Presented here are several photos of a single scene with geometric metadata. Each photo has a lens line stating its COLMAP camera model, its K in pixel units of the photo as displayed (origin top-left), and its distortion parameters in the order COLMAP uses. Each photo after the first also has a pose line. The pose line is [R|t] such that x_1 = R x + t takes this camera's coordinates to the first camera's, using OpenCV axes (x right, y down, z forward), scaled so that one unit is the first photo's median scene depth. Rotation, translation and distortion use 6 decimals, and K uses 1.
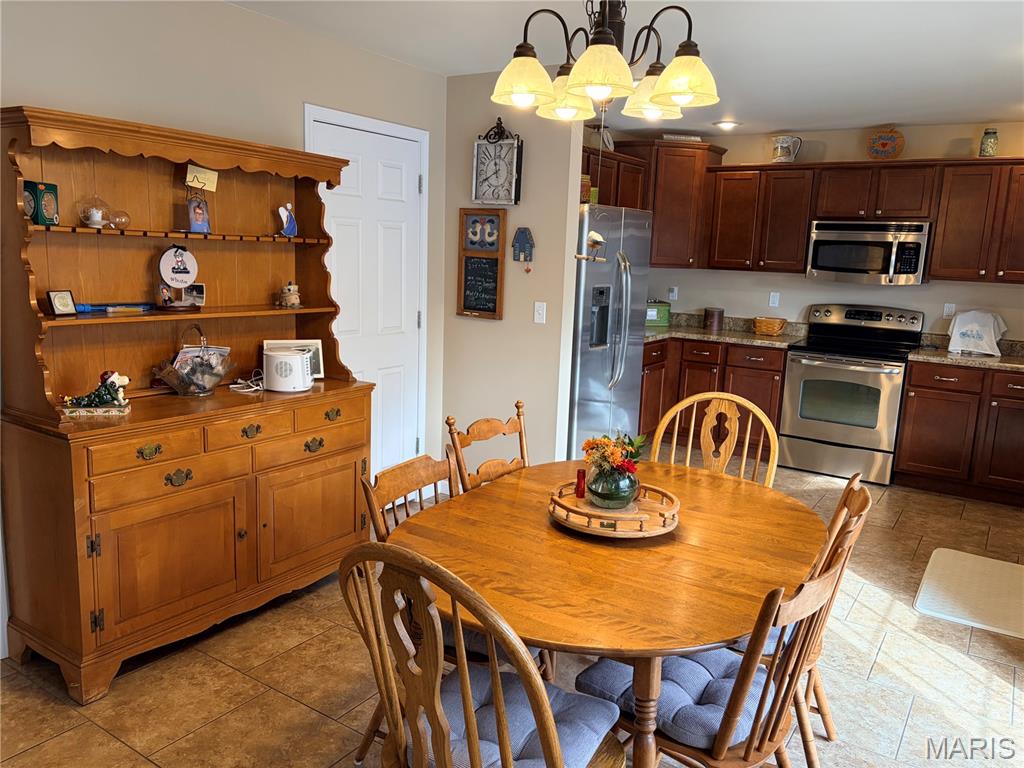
lens RADIAL K [[774.6, 0, 510.9], [0, 774.6, 389.3], [0, 0, 1]] dist [0.054572, -0.052364]
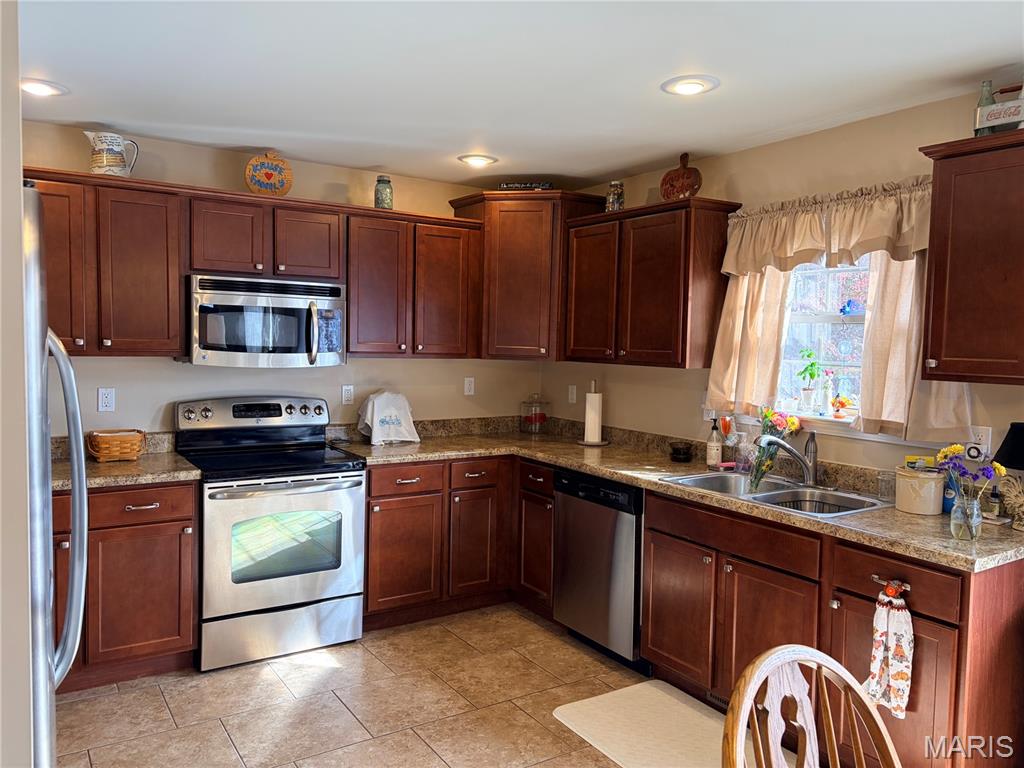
lens RADIAL K [[773.7, 0, 509.1], [0, 773.7, 385.3], [0, 0, 1]] dist [0.054201, -0.048871]
pose [[0.402661, -0.084561, 0.911435, -0.103084], [0.161716, 0.986633, 0.020093, -0.102167], [-0.900950, 0.139303, 0.410954, 0.542160]]
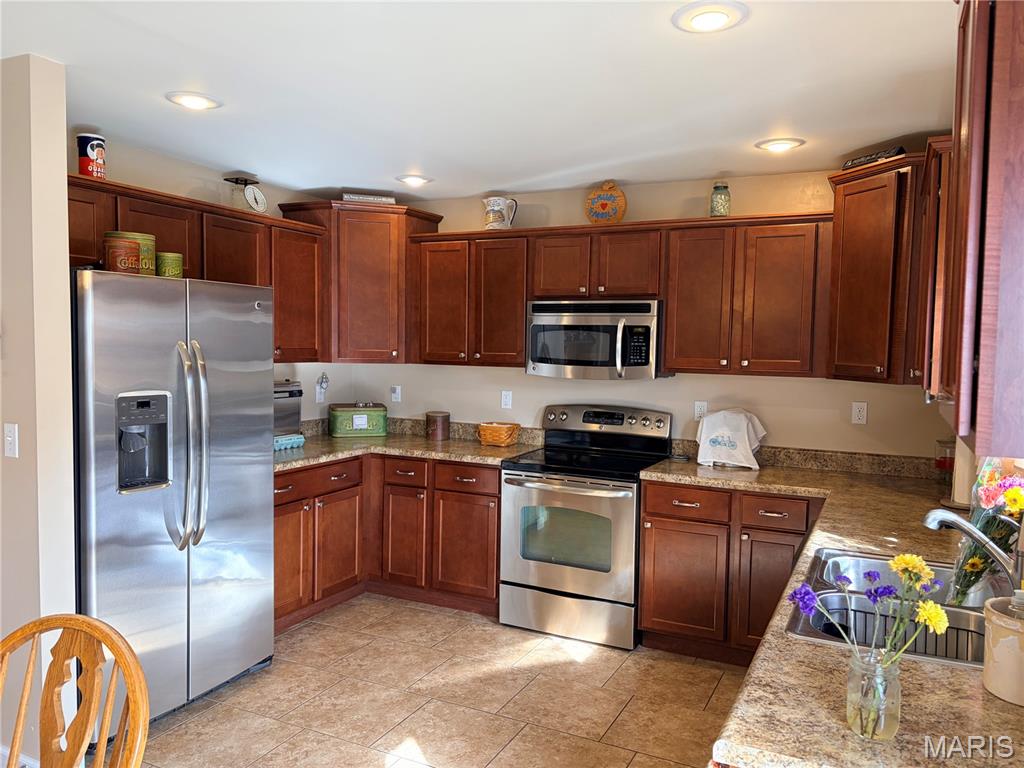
lens RADIAL K [[774.6, 0, 510.9], [0, 774.6, 389.3], [0, 0, 1]] dist [0.054572, -0.052364]
pose [[0.992210, -0.026502, 0.121728, 0.285469], [0.040560, 0.992594, -0.114509, -0.041290], [-0.117792, 0.118554, 0.985936, 0.259752]]
